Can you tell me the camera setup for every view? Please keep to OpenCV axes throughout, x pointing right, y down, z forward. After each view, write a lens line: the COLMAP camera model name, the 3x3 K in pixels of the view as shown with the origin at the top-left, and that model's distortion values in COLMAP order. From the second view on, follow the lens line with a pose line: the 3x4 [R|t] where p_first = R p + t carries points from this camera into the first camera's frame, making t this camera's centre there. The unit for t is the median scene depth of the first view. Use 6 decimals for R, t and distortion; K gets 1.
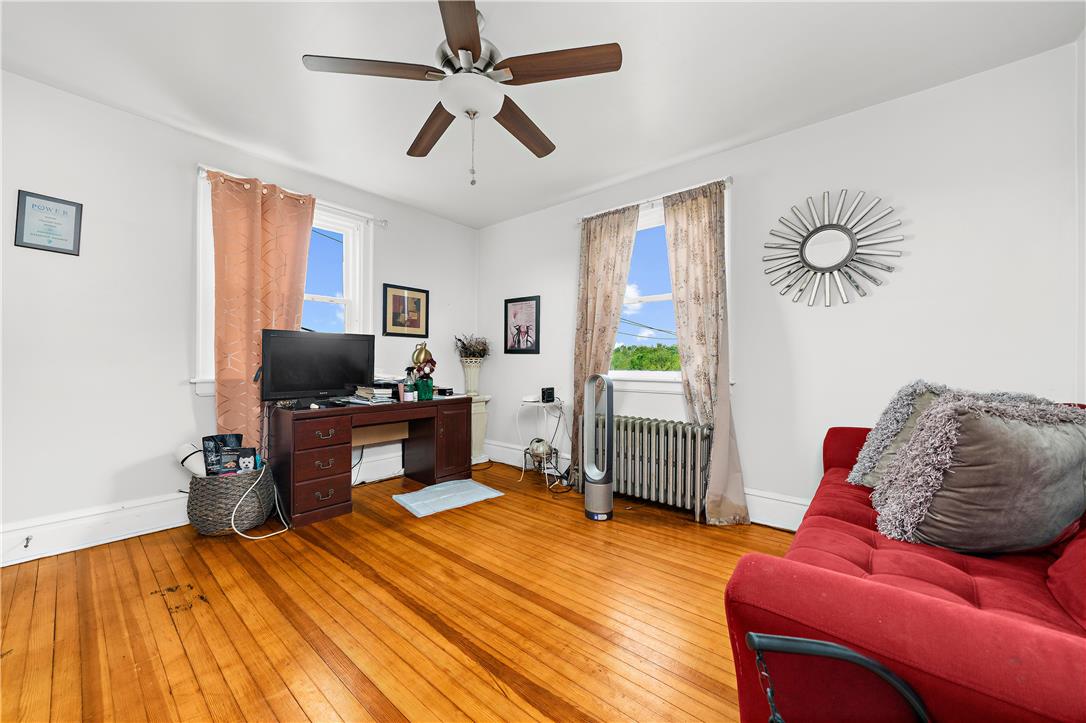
lens RADIAL K [[399.4, 0, 539.8], [0, 399.4, 364.0], [0, 0, 1]] dist [0.000805, 0.000088]
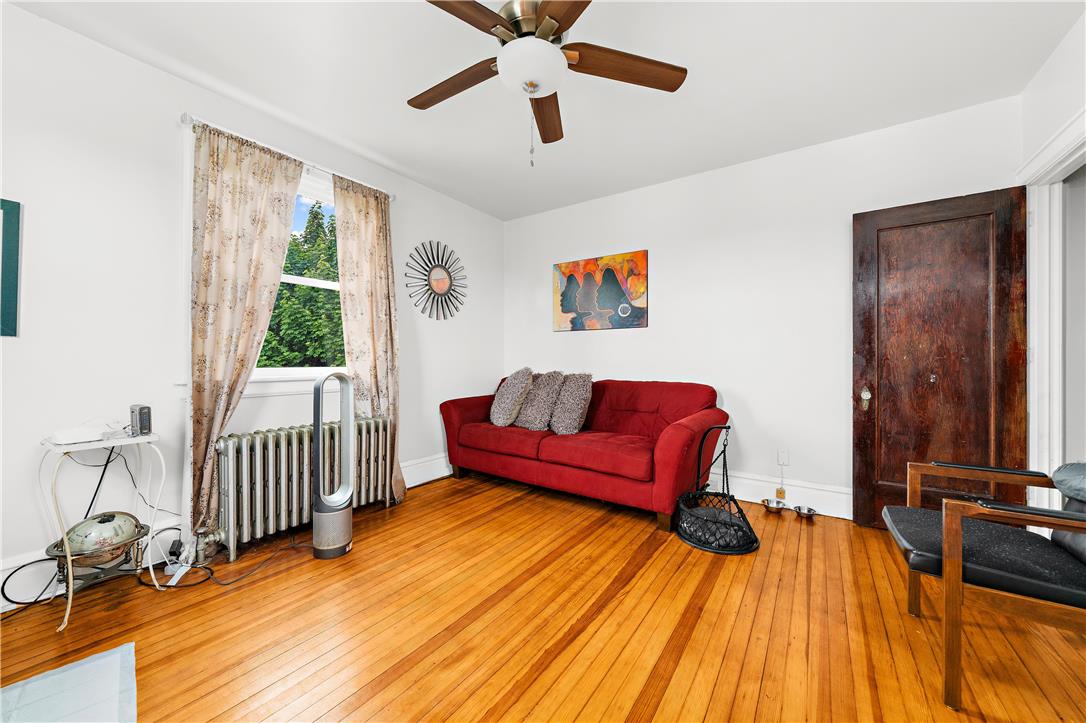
lens RADIAL K [[401.5, 0, 541.1], [0, 401.5, 359.0], [0, 0, 1]] dist [-0.002146, -0.000102]
pose [[-0.094228, 0.000098, 0.995551, -0.726745], [0.001969, 0.999998, 0.000088, 0.000804], [-0.995549, 0.001969, -0.094228, 0.709108]]
